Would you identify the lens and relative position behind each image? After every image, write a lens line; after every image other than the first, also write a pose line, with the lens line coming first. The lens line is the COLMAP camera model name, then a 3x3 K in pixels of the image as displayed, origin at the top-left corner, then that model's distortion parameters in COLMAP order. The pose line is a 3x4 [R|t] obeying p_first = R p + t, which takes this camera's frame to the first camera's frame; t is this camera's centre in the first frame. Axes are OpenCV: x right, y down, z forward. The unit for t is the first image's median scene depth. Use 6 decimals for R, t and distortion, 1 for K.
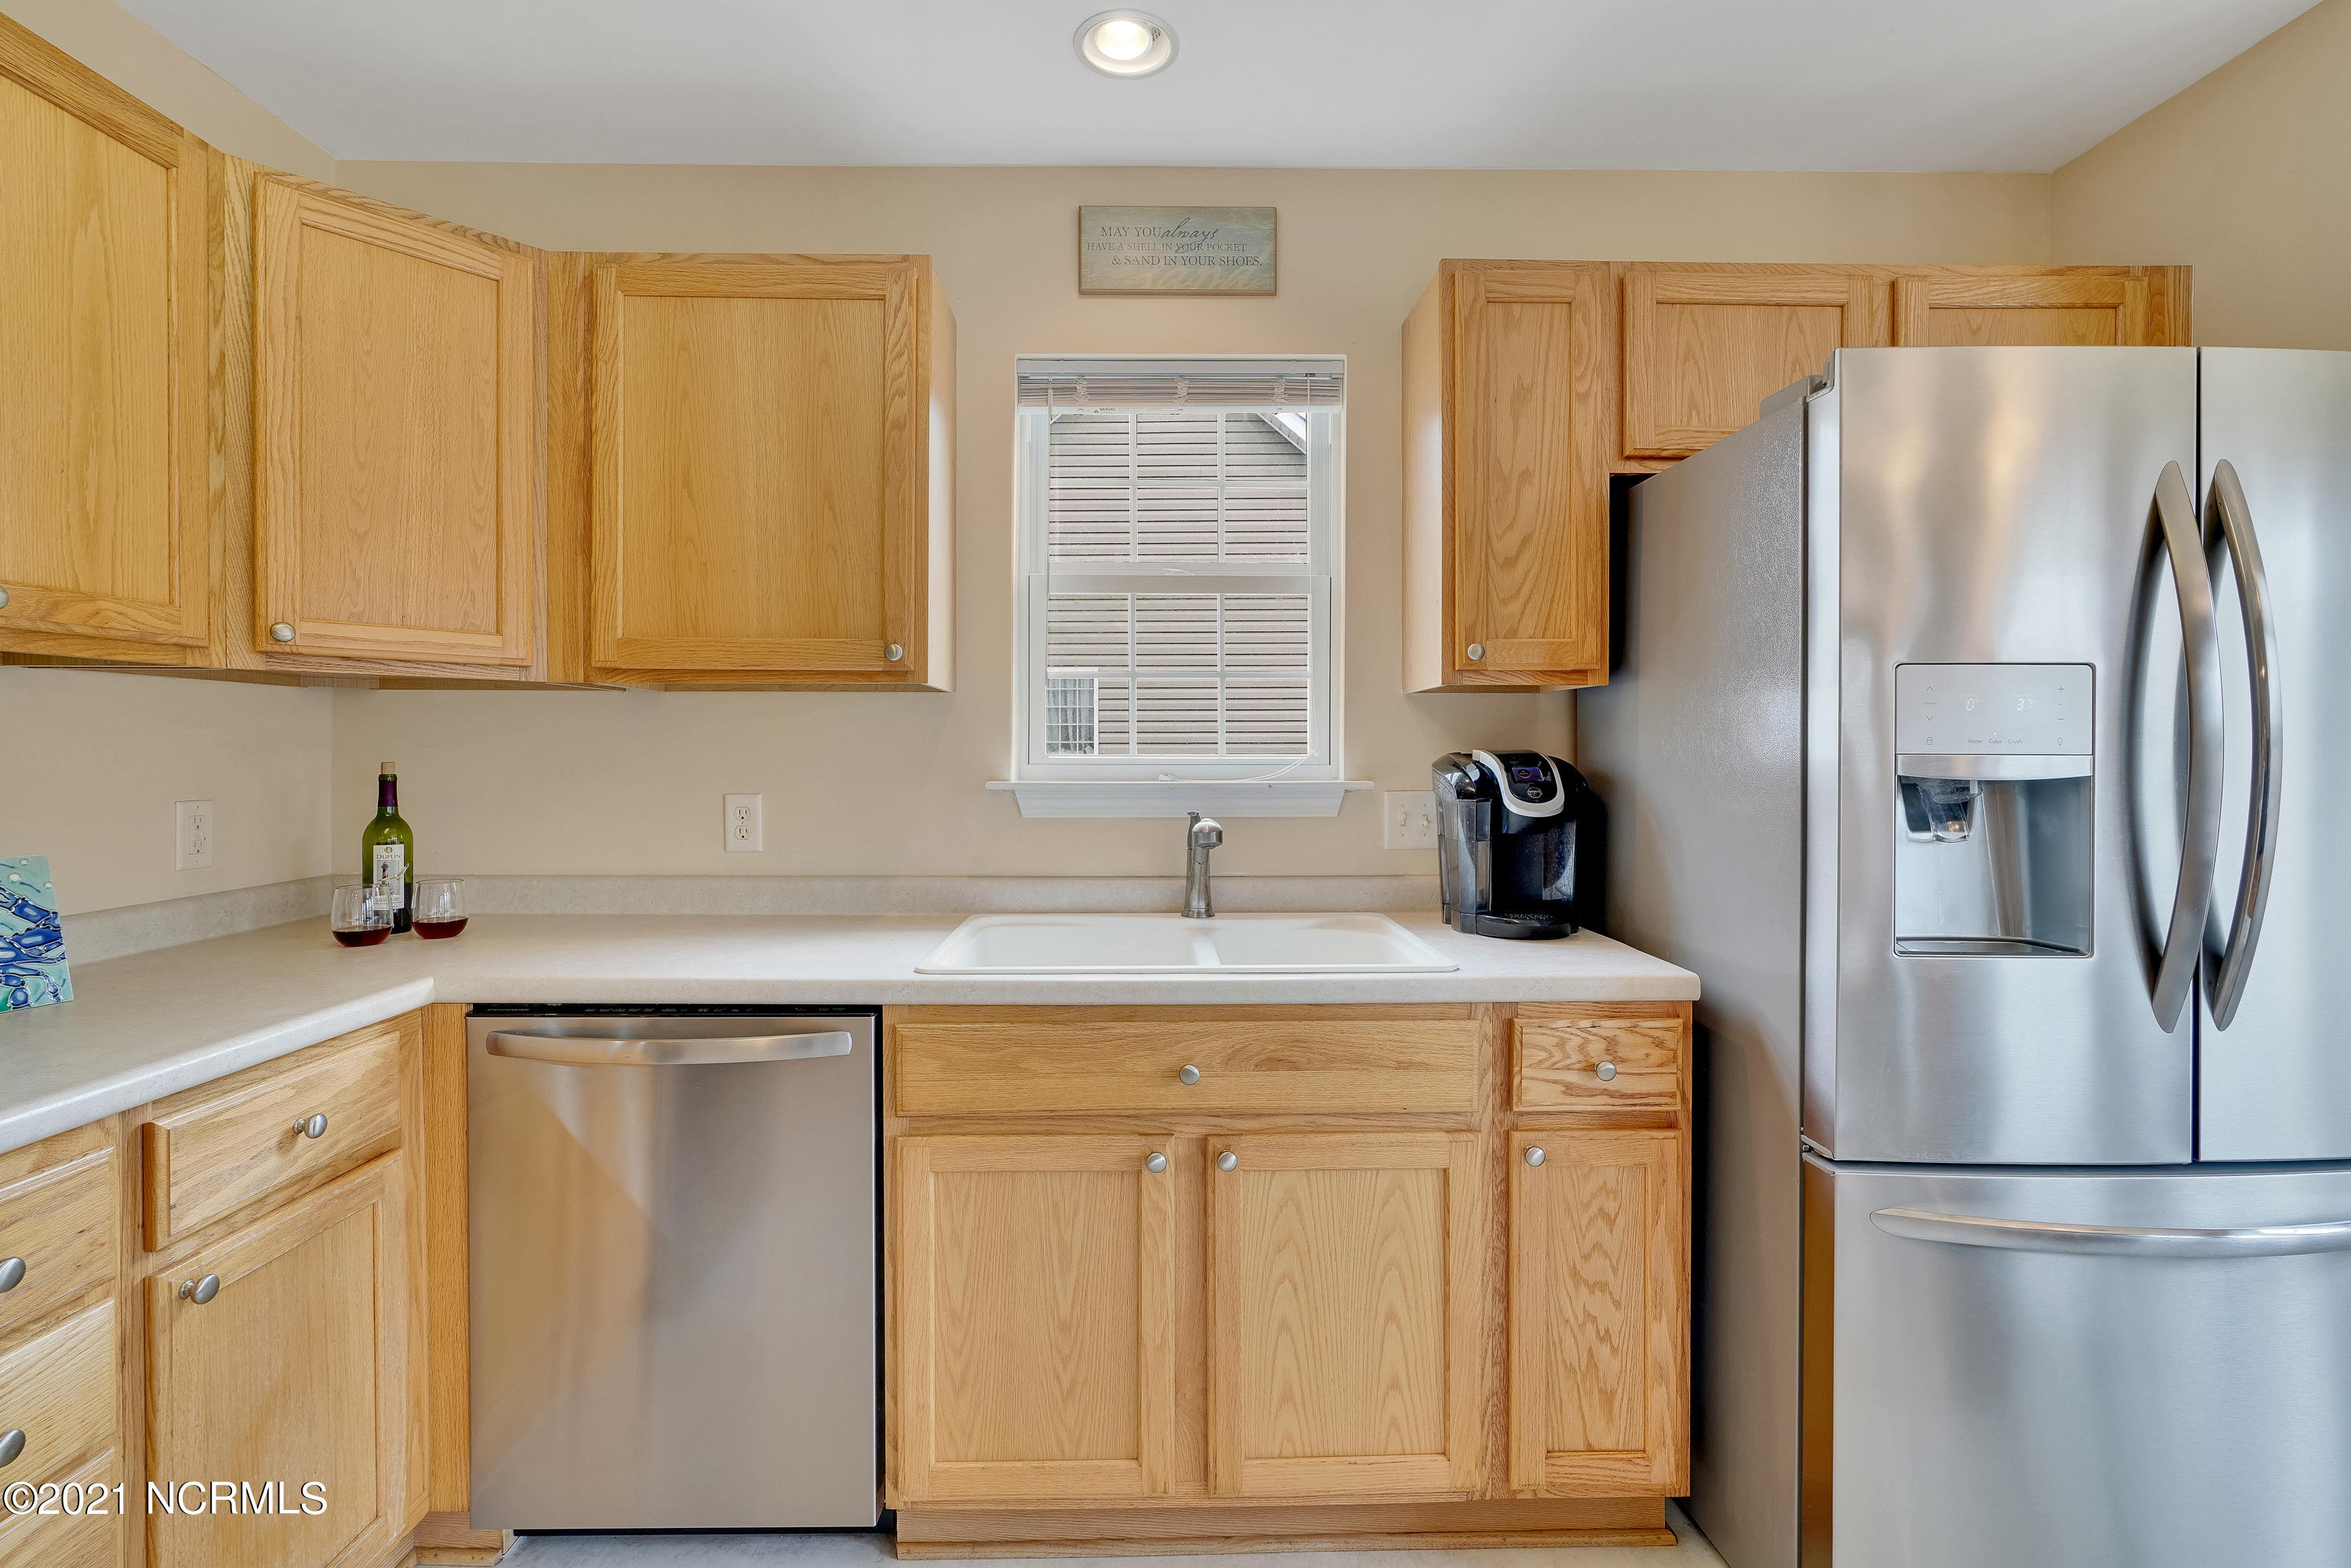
lens RADIAL K [[1065.9, 0, 1164.9], [0, 1065.9, 769.7], [0, 0, 1]] dist [-0.010090, 0.000751]
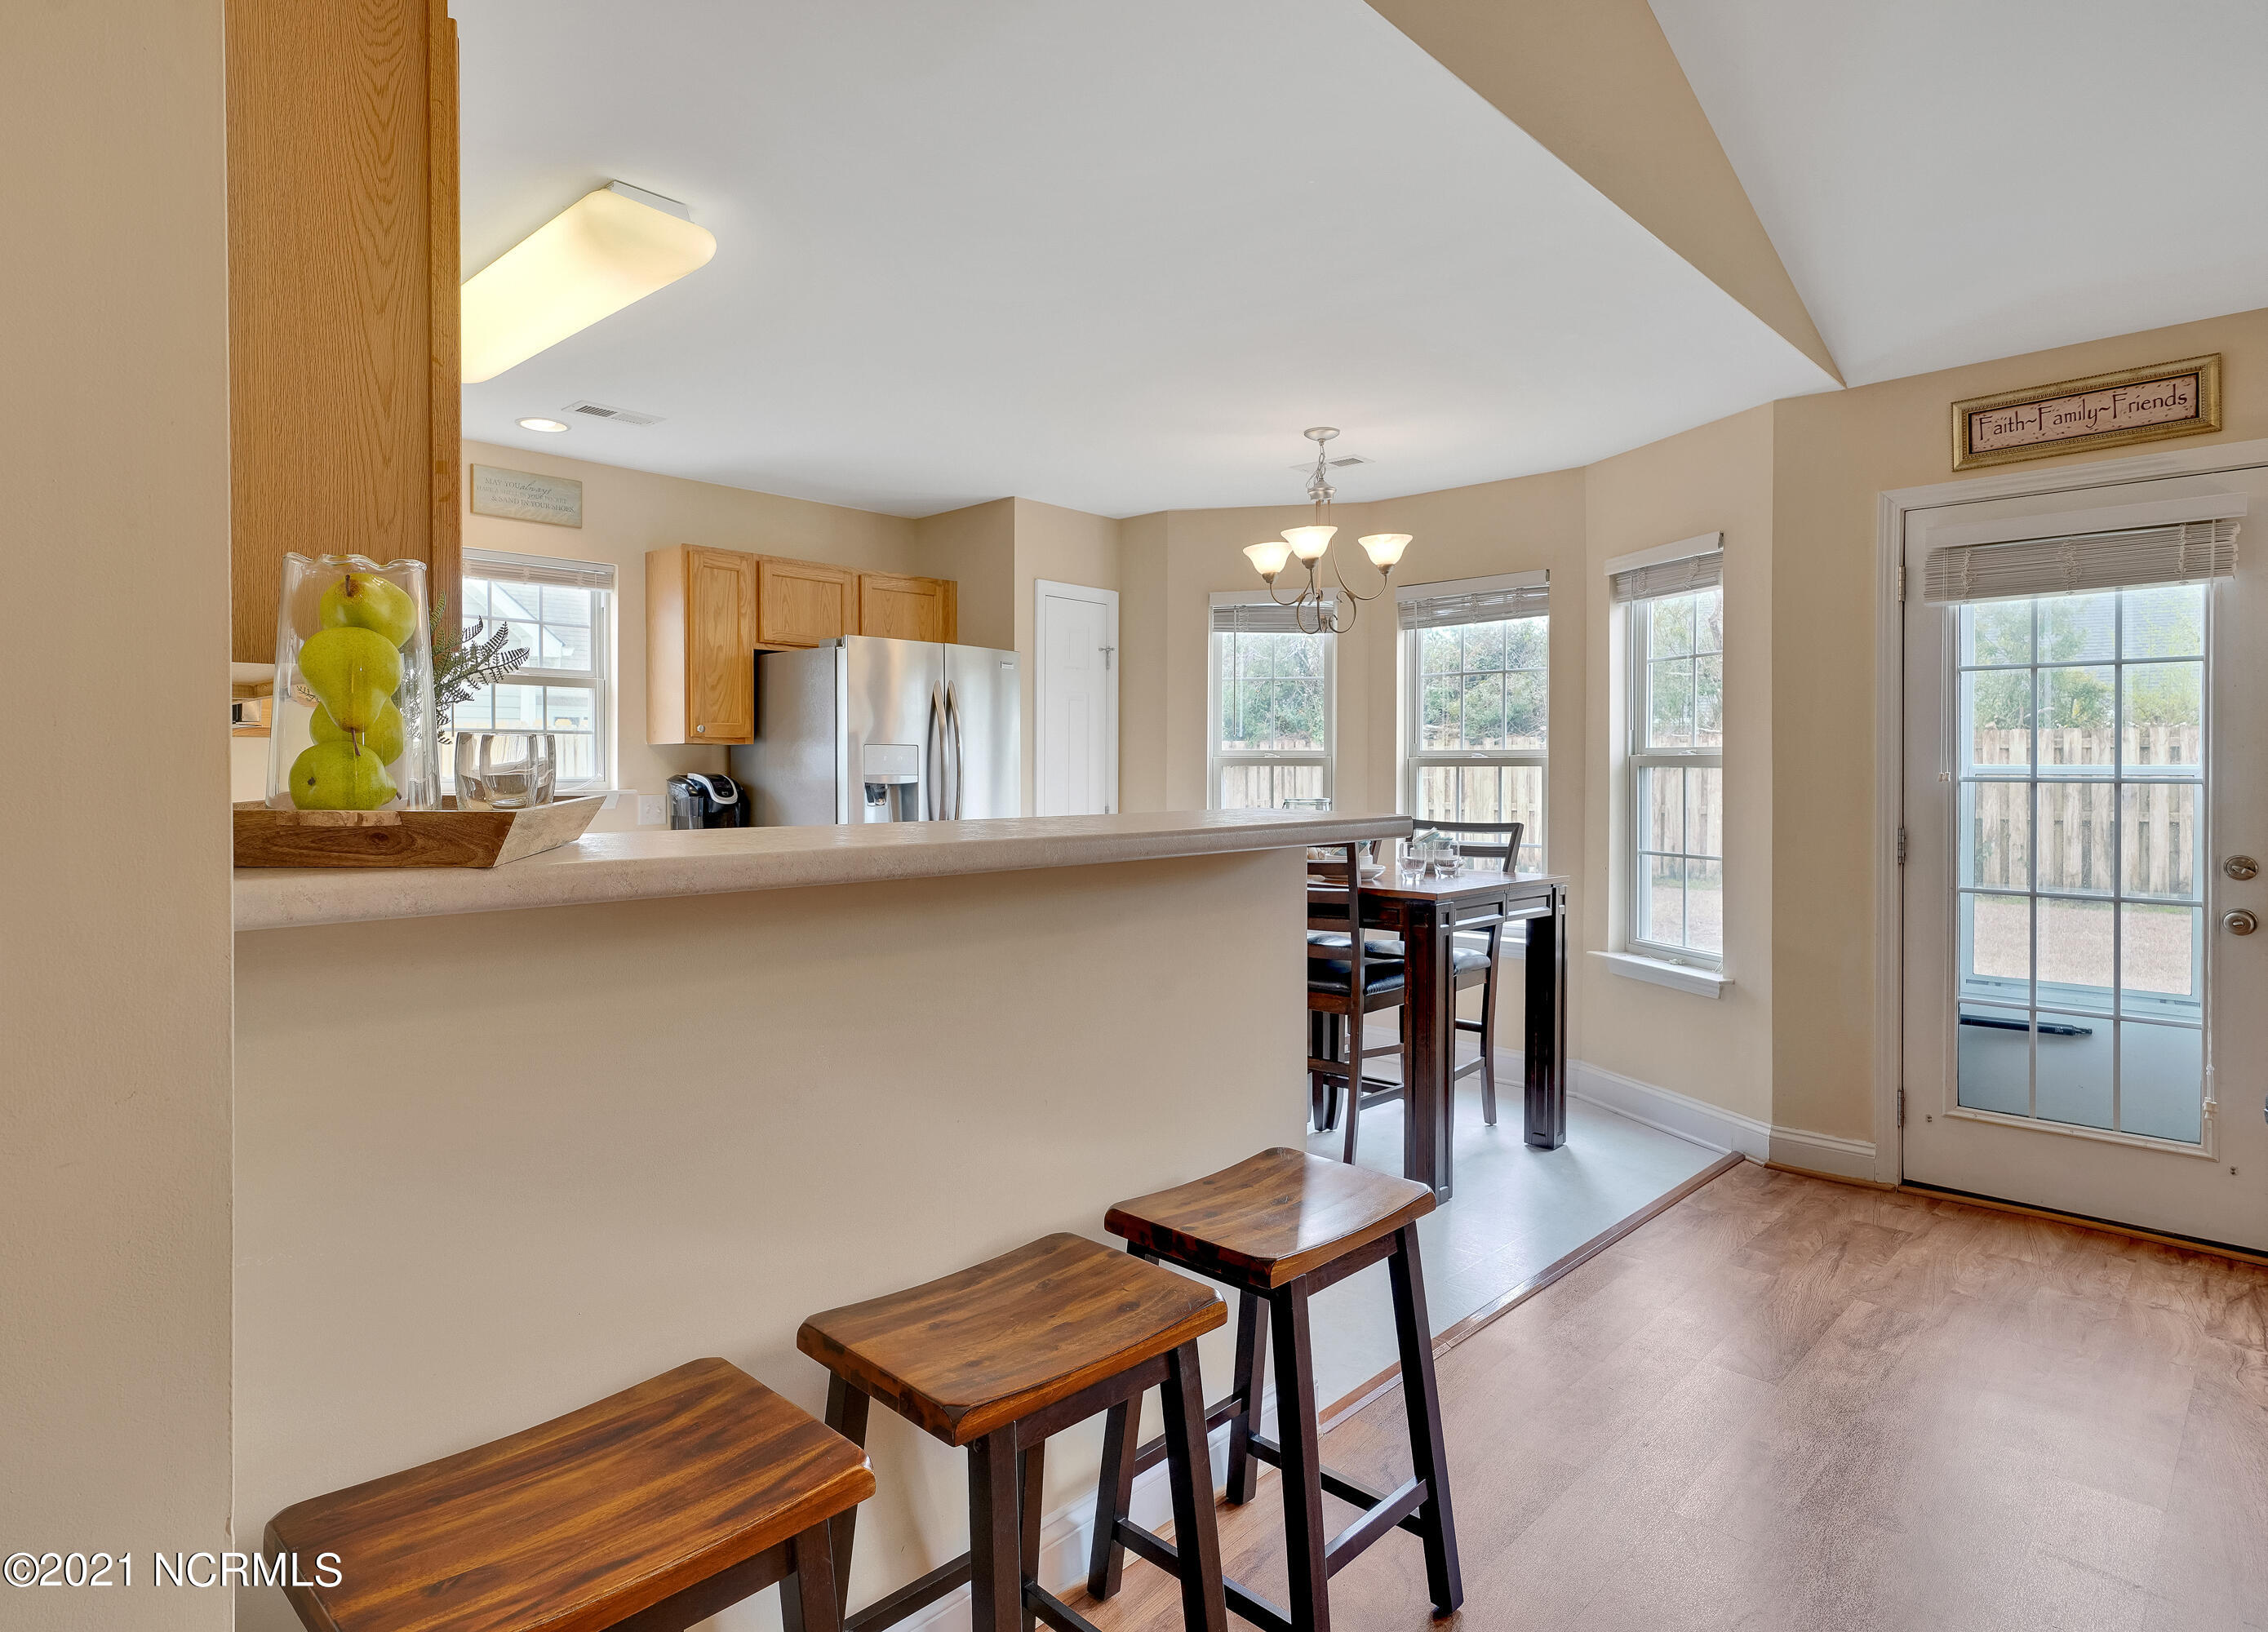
lens RADIAL K [[1243.8, 0, 1090.7], [0, 1243.8, 792.7], [0, 0, 1]] dist [0.001996, 0.000503]
pose [[0.703613, -0.011473, 0.710491, -1.124933], [0.011347, 0.999924, 0.004910, 0.020691], [-0.710493, 0.004607, 0.703689, -1.596560]]
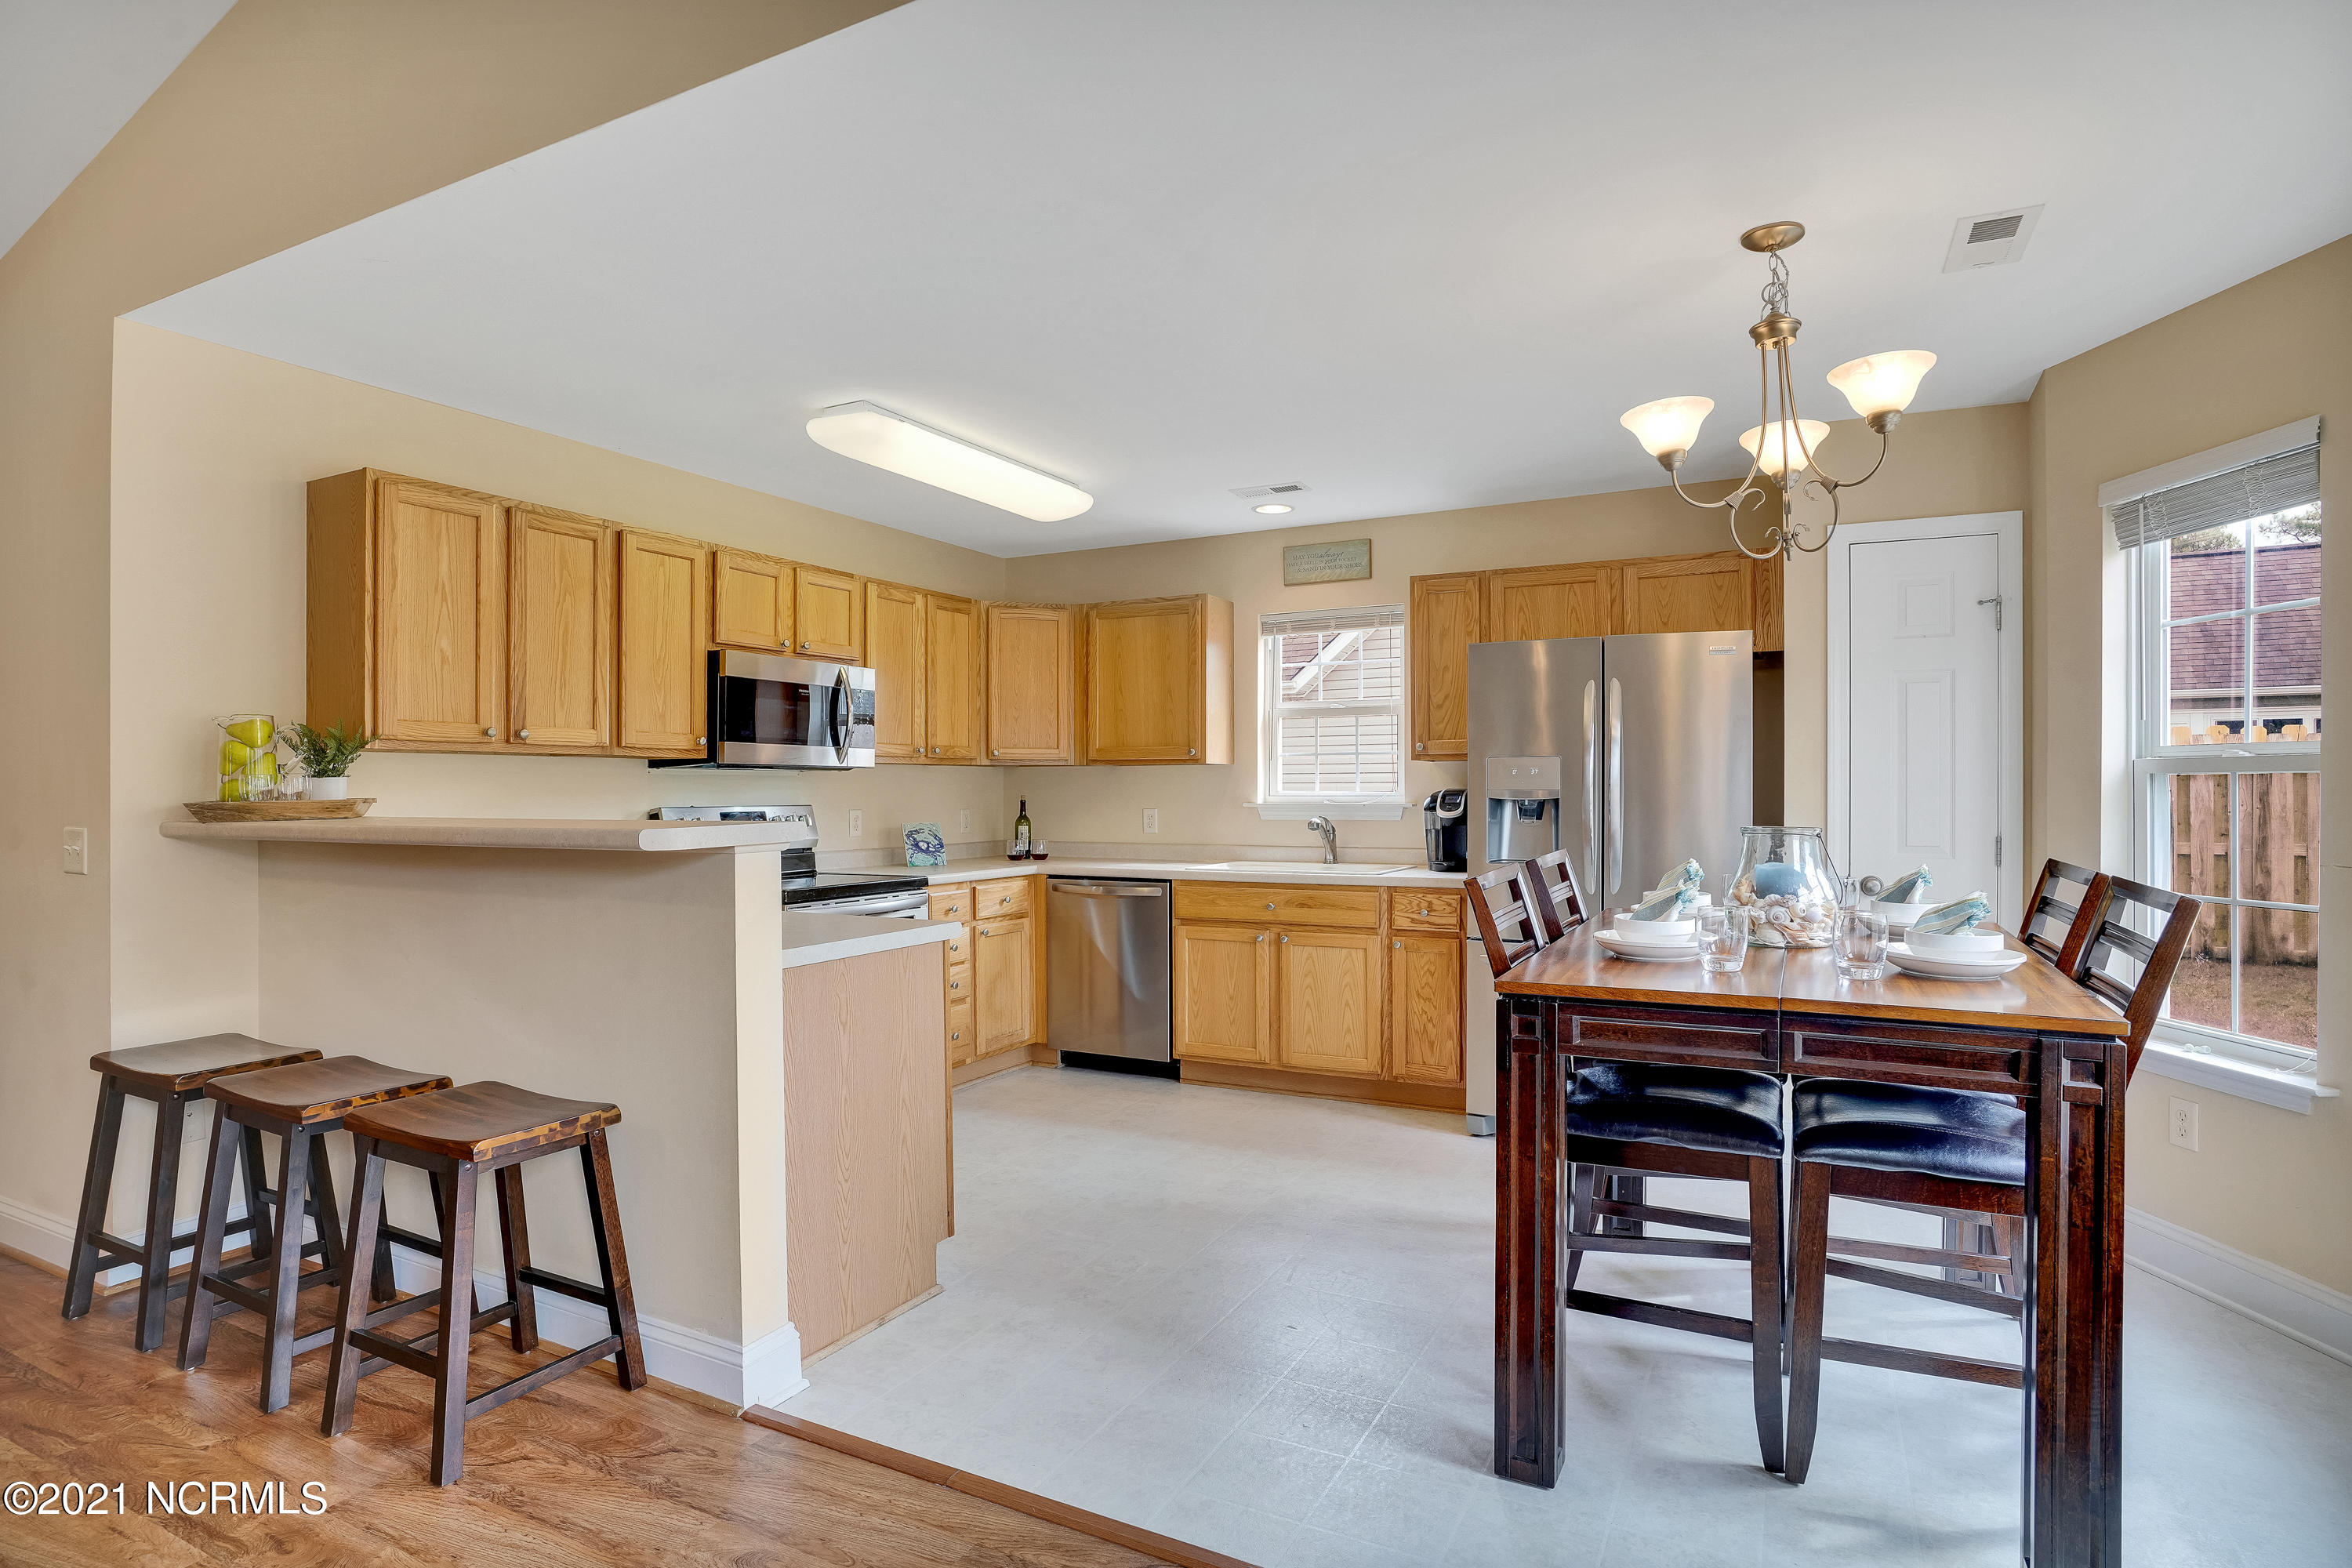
lens RADIAL K [[1191.0, 0, 1242.4], [0, 1191.0, 794.1], [0, 0, 1]] dist [-0.023176, 0.000310]
pose [[0.905949, -0.002981, -0.423376, 1.255553], [-0.001231, 0.999952, -0.009674, 0.022010], [0.423385, 0.009286, 0.905902, -1.793939]]
